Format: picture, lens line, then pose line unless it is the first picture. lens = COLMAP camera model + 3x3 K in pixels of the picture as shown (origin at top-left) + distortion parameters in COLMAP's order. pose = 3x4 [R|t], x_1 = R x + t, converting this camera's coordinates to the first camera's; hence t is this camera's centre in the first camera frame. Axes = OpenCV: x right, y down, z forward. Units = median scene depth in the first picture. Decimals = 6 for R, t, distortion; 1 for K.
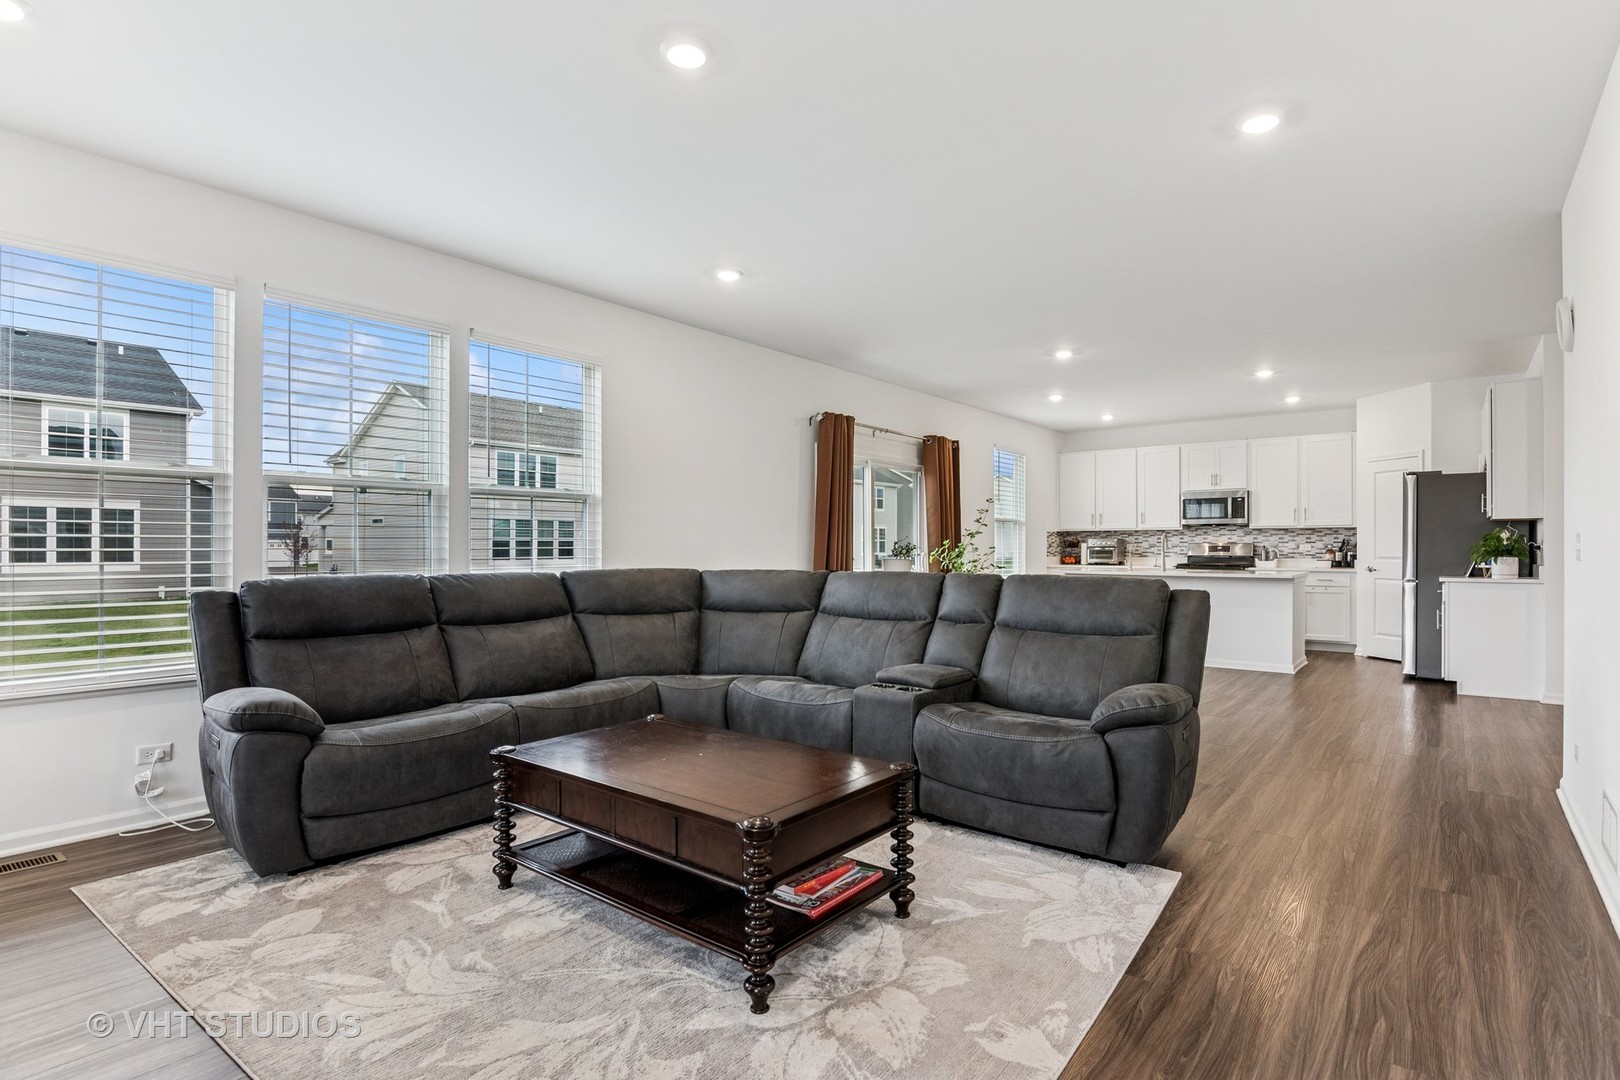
lens RADIAL K [[809.5, 0, 825.4], [0, 809.5, 542.3], [0, 0, 1]] dist [-0.012142, -0.001359]
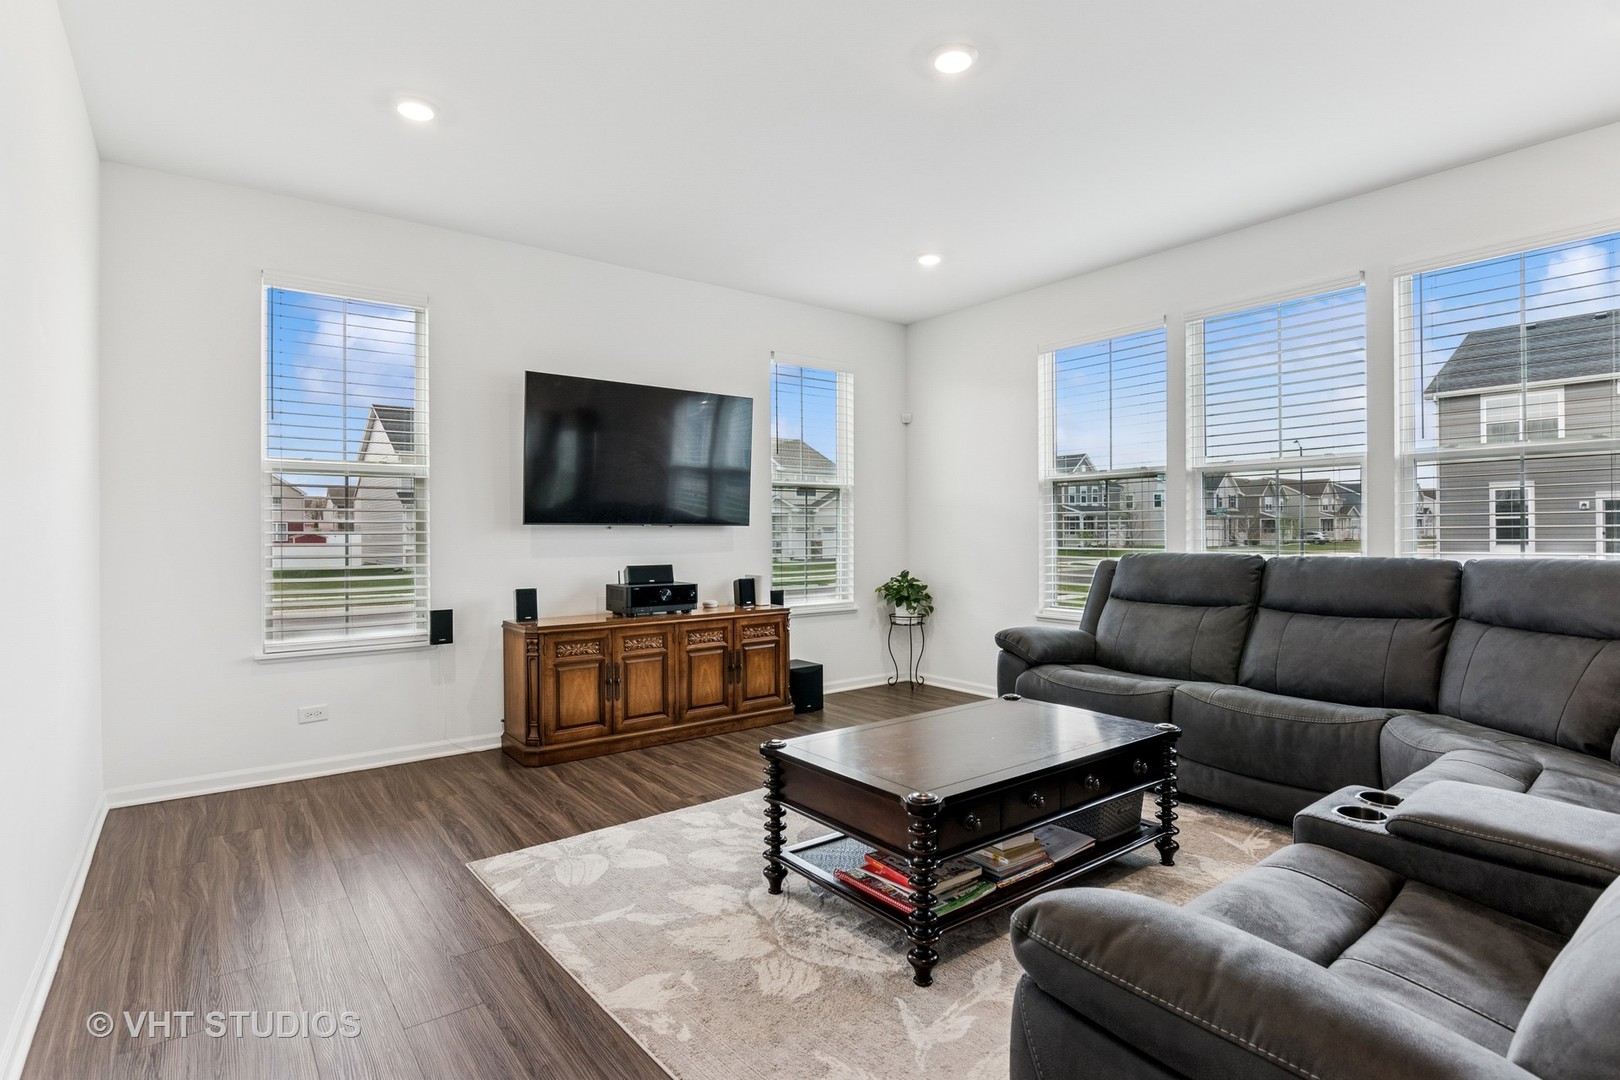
lens RADIAL K [[809.5, 0, 825.4], [0, 809.5, 542.3], [0, 0, 1]] dist [-0.012142, -0.001359]
pose [[-0.244386, 0.013462, -0.969585, 0.556407], [0.013266, 0.999856, 0.010538, 0.006396], [0.969587, -0.010288, -0.244530, 0.684806]]
